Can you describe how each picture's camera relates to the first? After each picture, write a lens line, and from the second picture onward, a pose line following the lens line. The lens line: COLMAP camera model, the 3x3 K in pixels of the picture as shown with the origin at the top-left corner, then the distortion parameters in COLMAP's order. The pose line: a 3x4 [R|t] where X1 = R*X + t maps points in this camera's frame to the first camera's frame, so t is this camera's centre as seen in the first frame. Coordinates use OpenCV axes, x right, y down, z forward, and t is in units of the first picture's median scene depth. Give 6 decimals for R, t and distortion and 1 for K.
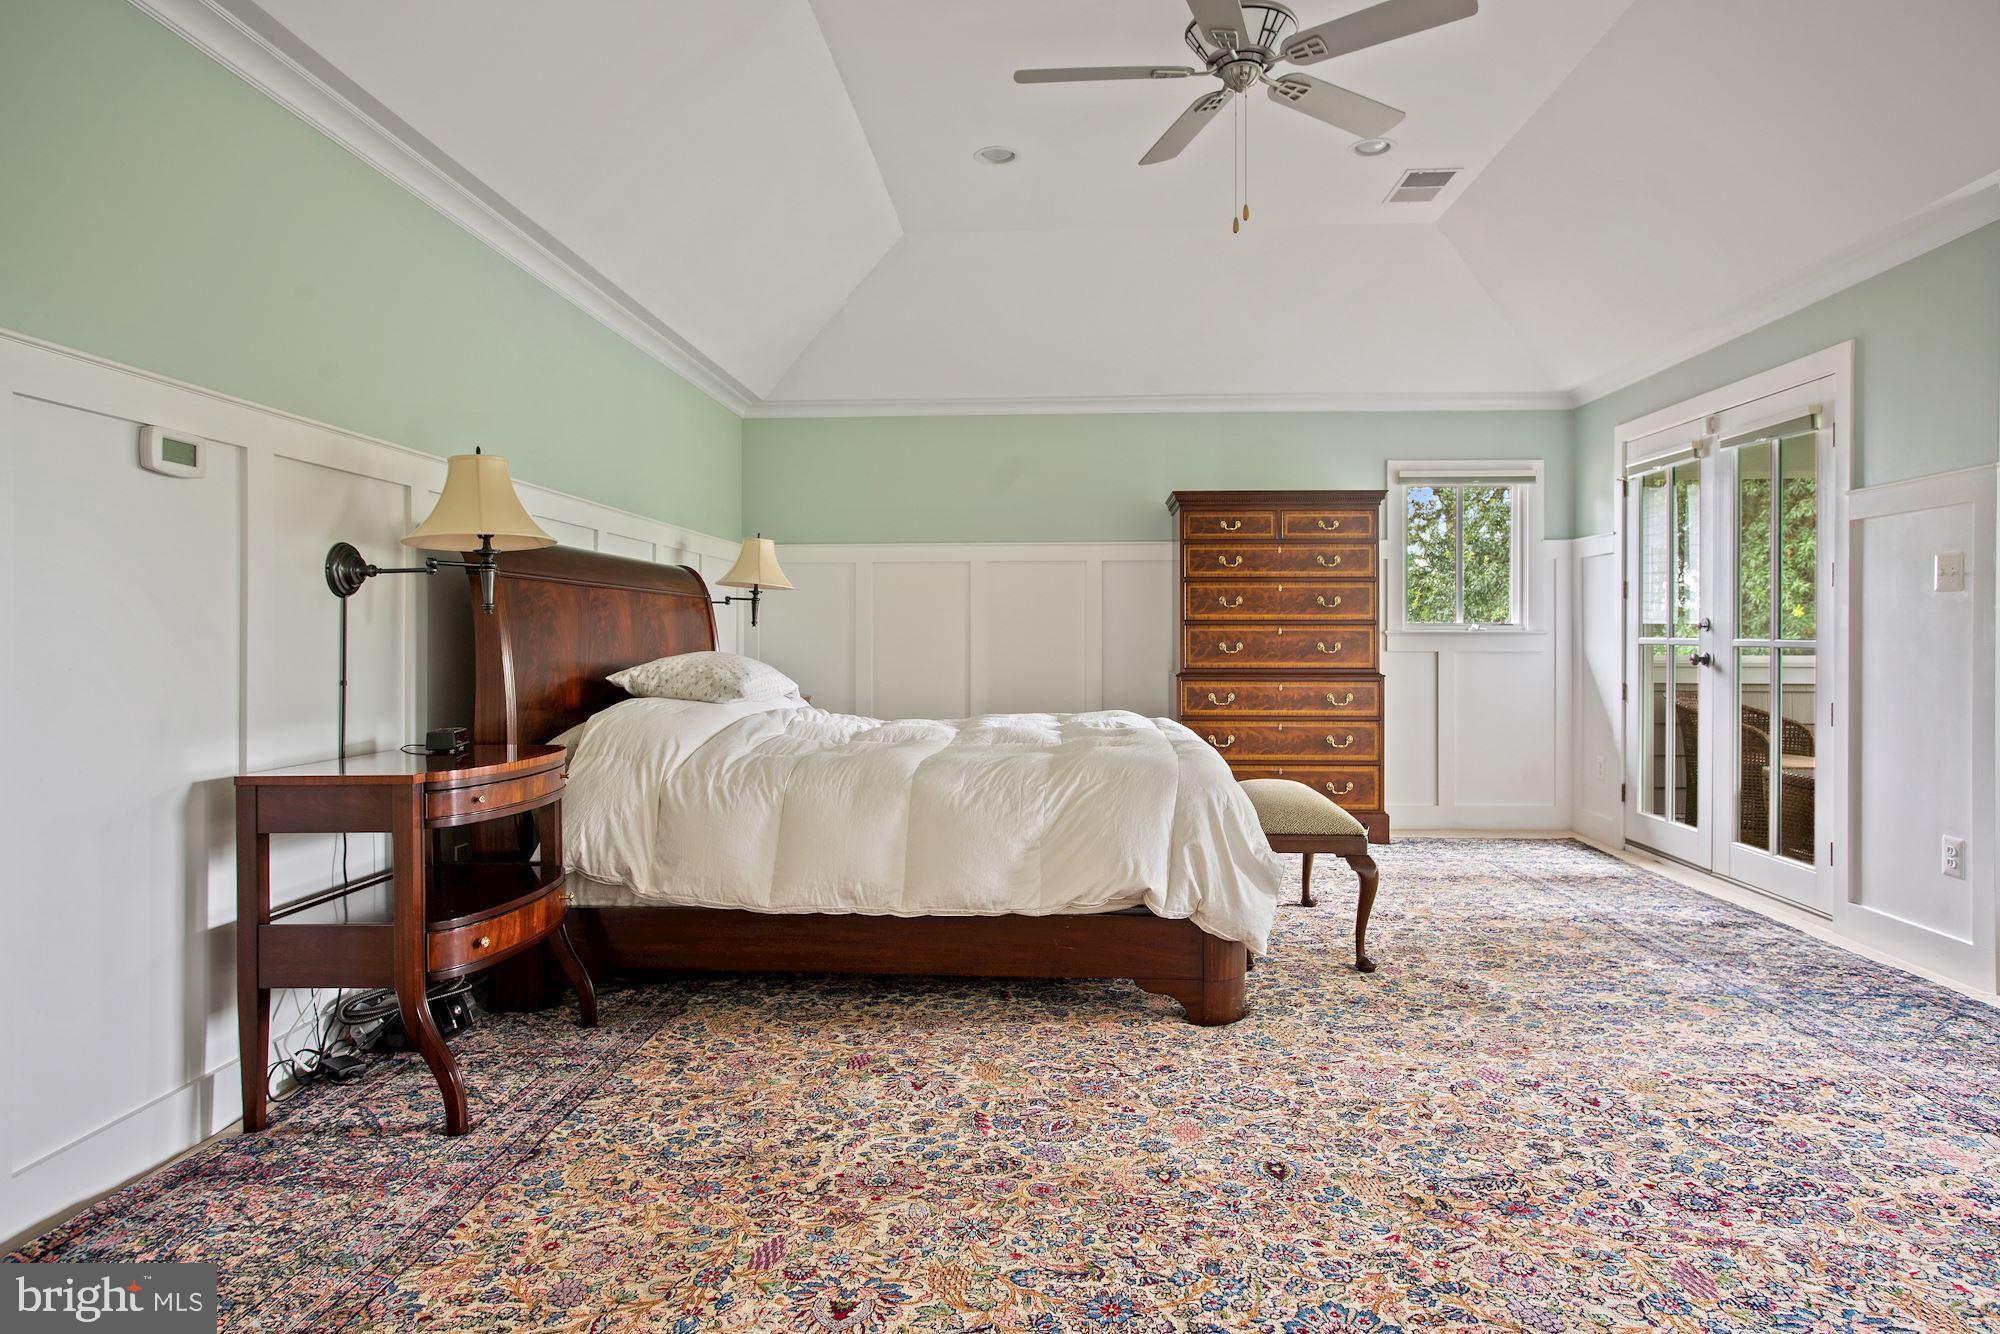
lens RADIAL K [[1213.6, 0, 982.8], [0, 1213.6, 640.2], [0, 0, 1]] dist [-0.028581, 0.033584]
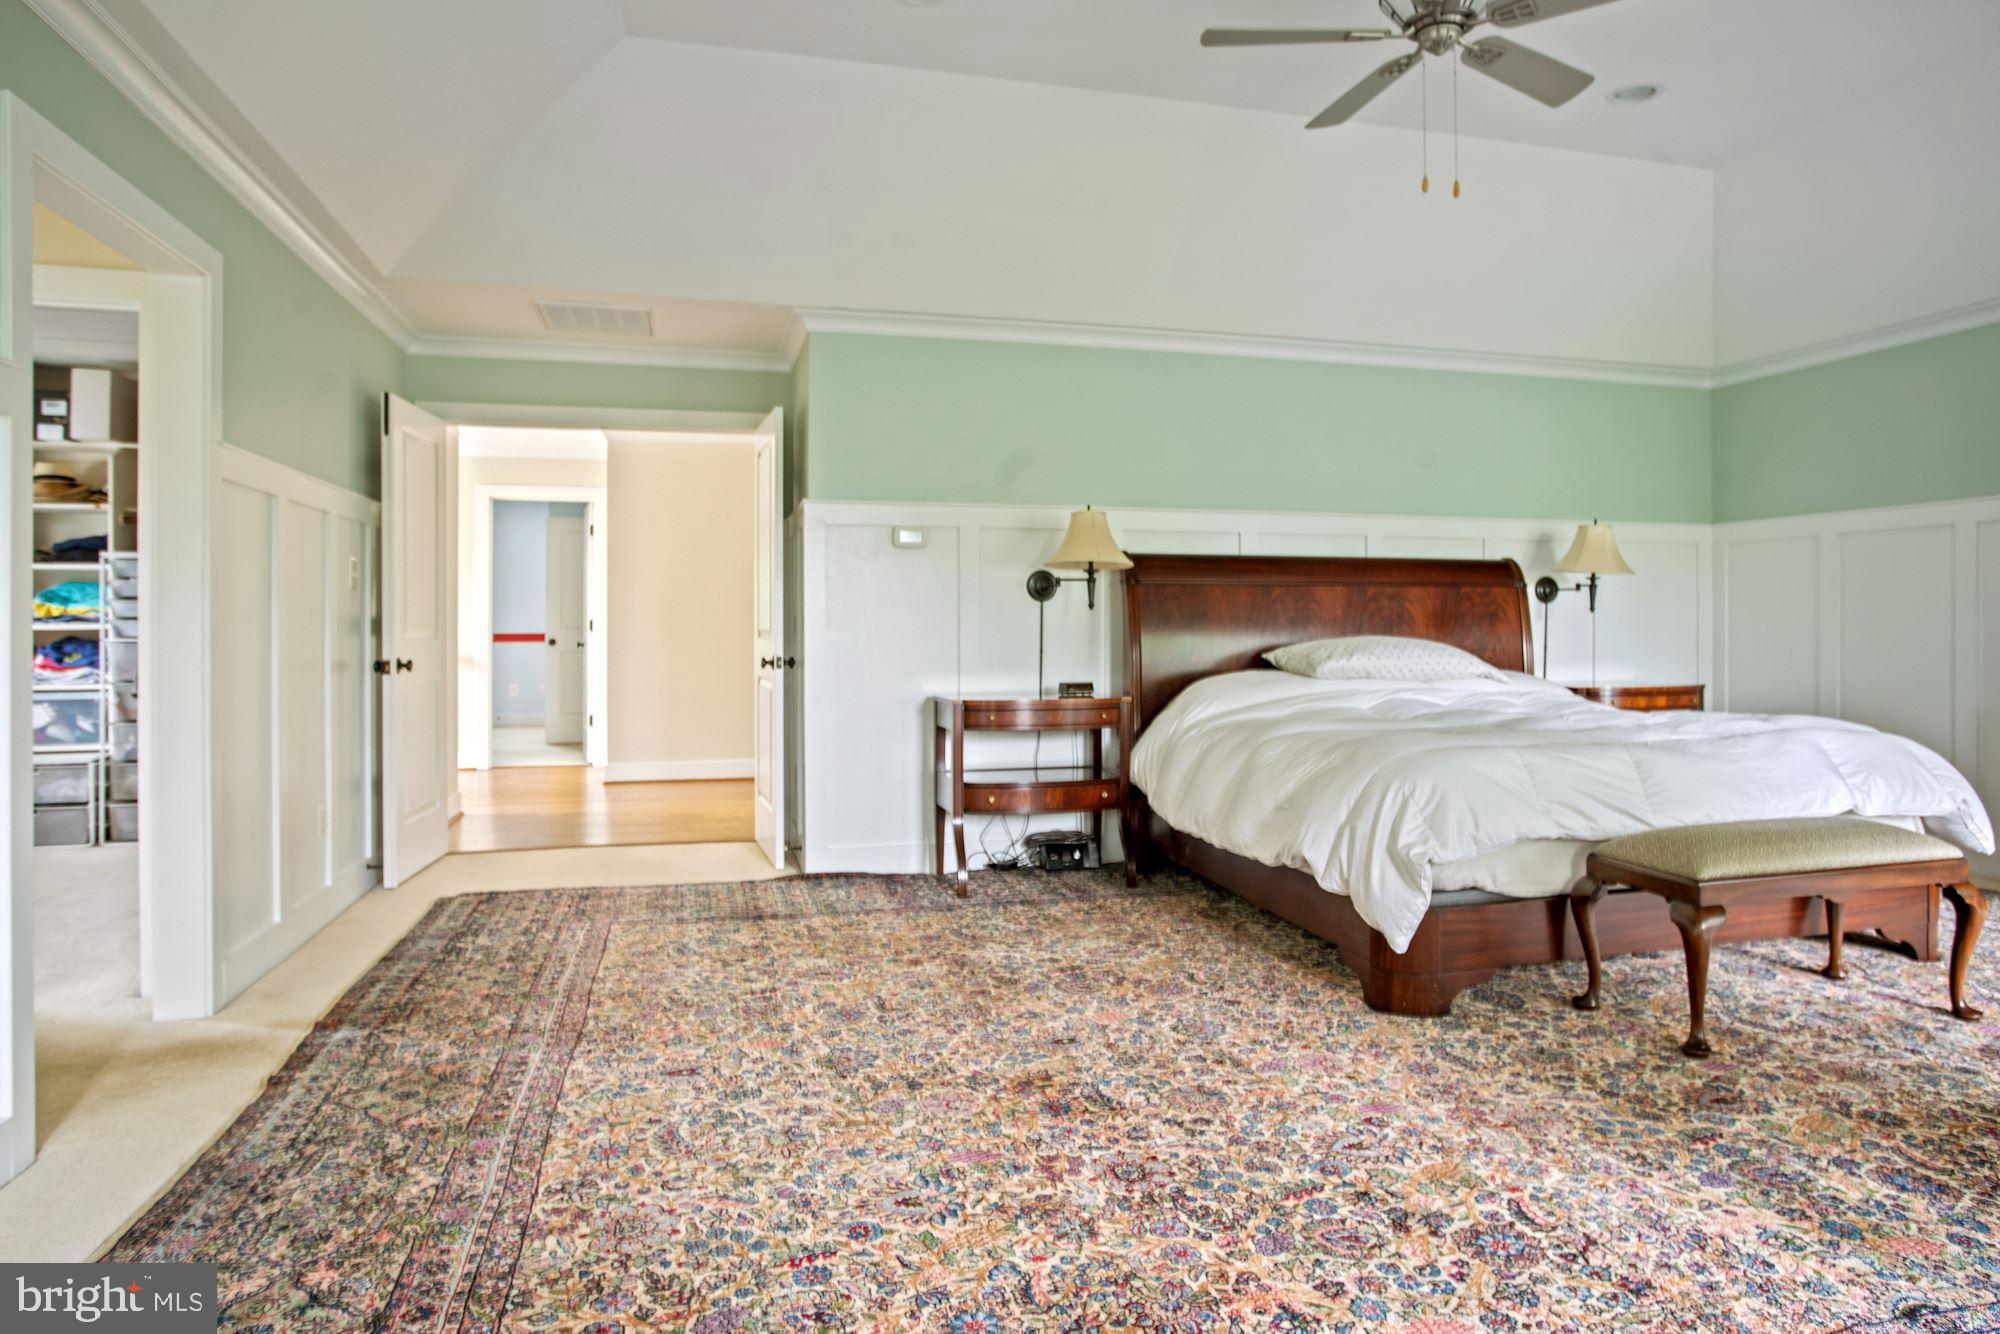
lens RADIAL K [[1213.6, 0, 1003.0], [0, 1213.6, 652.7], [0, 0, 1]] dist [-0.028581, 0.033584]
pose [[0.303549, 0.019185, -0.952623, 1.067595], [0.002498, 0.999778, 0.020930, -0.002328], [0.952812, -0.008733, 0.303434, 0.404685]]
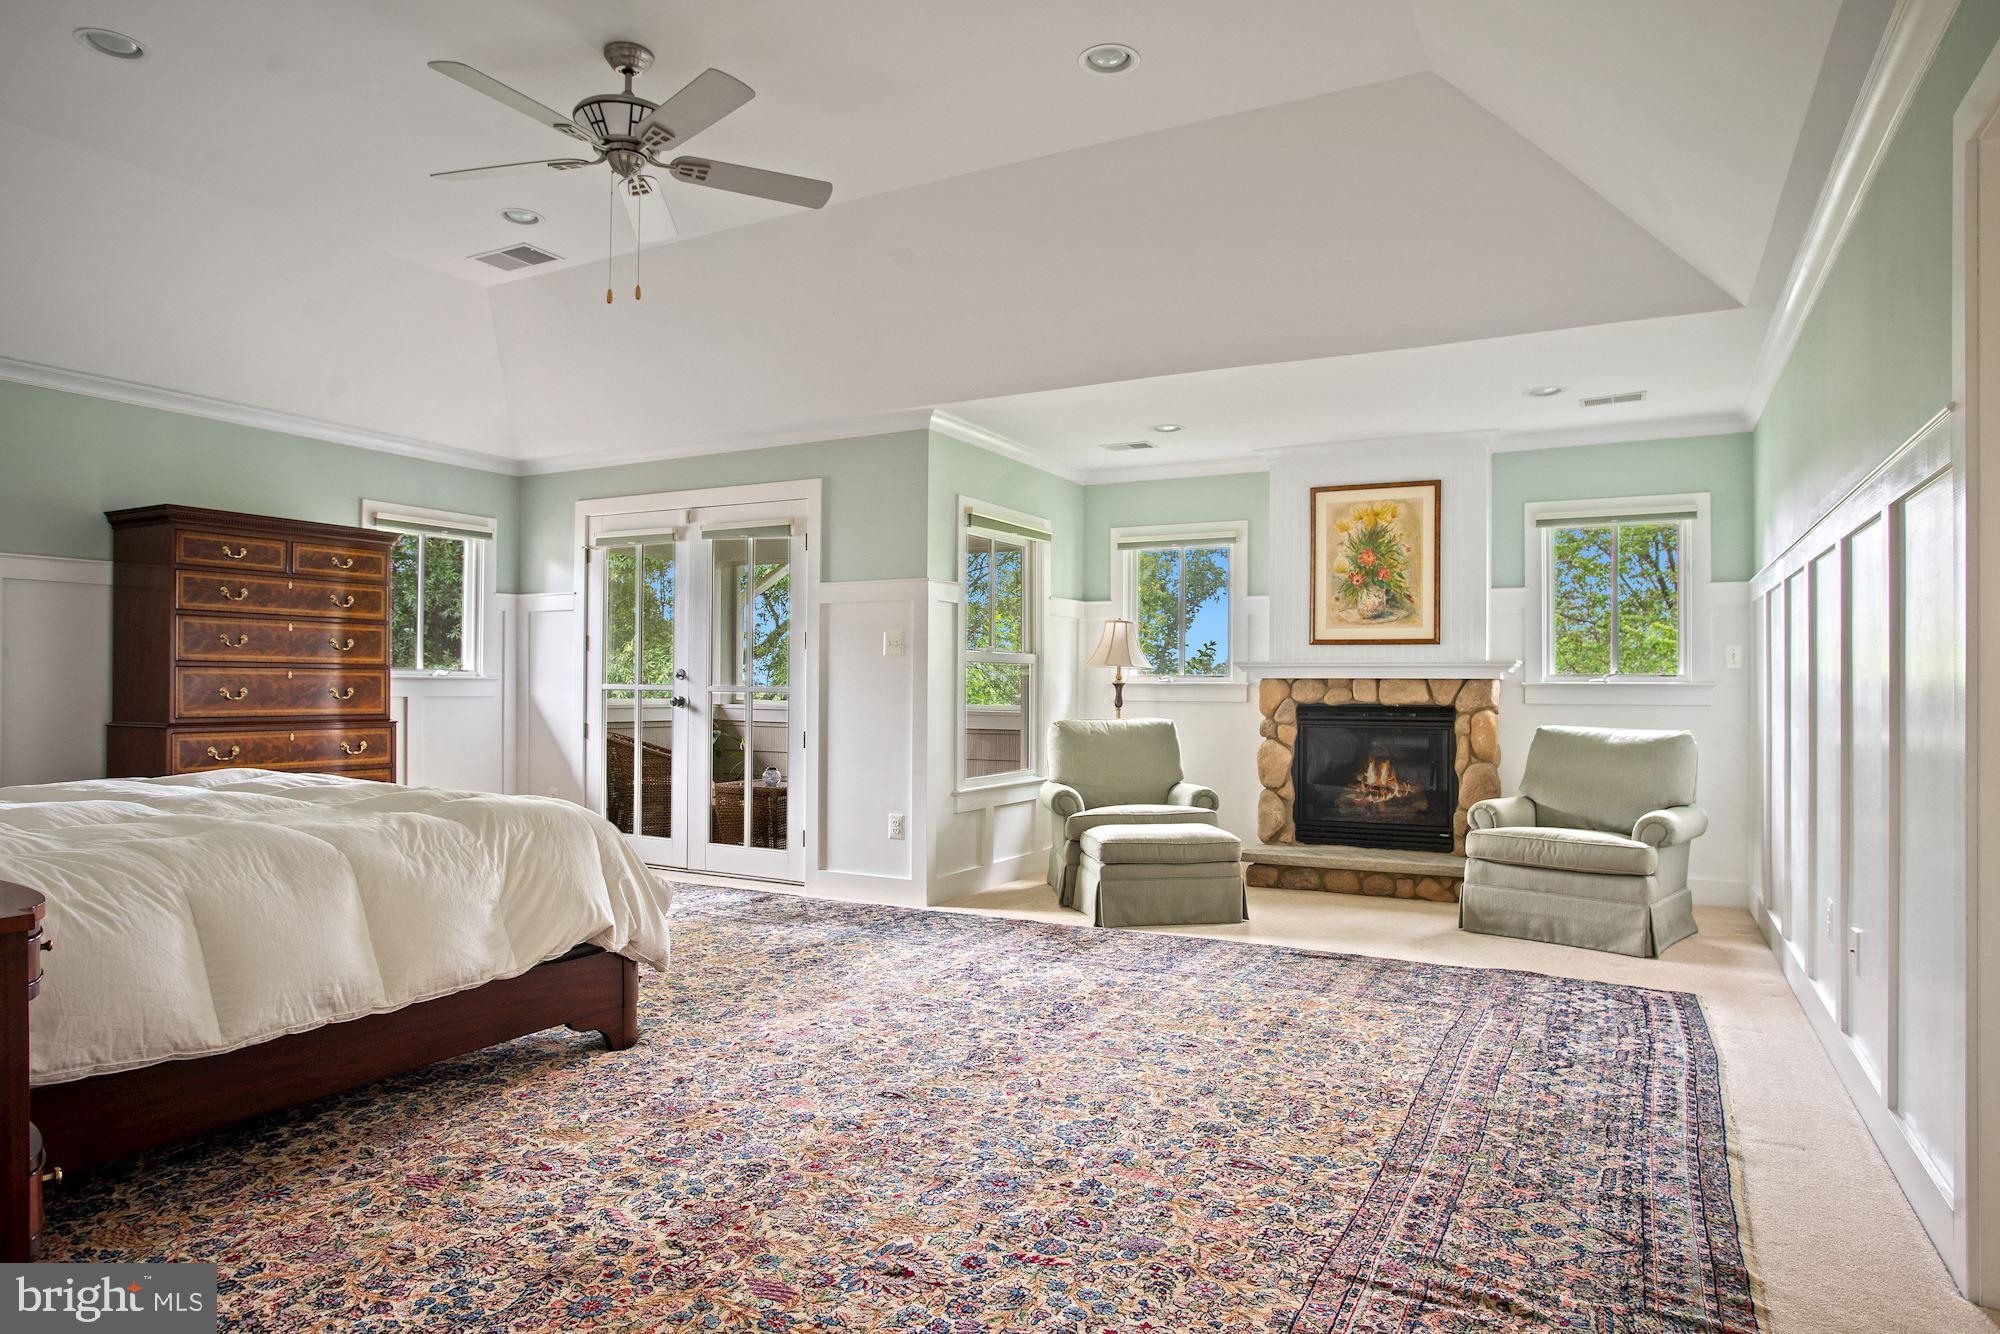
lens RADIAL K [[1213.6, 0, 1030.1], [0, 1213.6, 682.2], [0, 0, 1]] dist [-0.028581, 0.033584]
pose [[0.399928, 0.005926, 0.916528, -0.658577], [-0.004088, 0.999981, -0.004682, -0.000221], [-0.916538, -0.001875, 0.399944, 0.252535]]
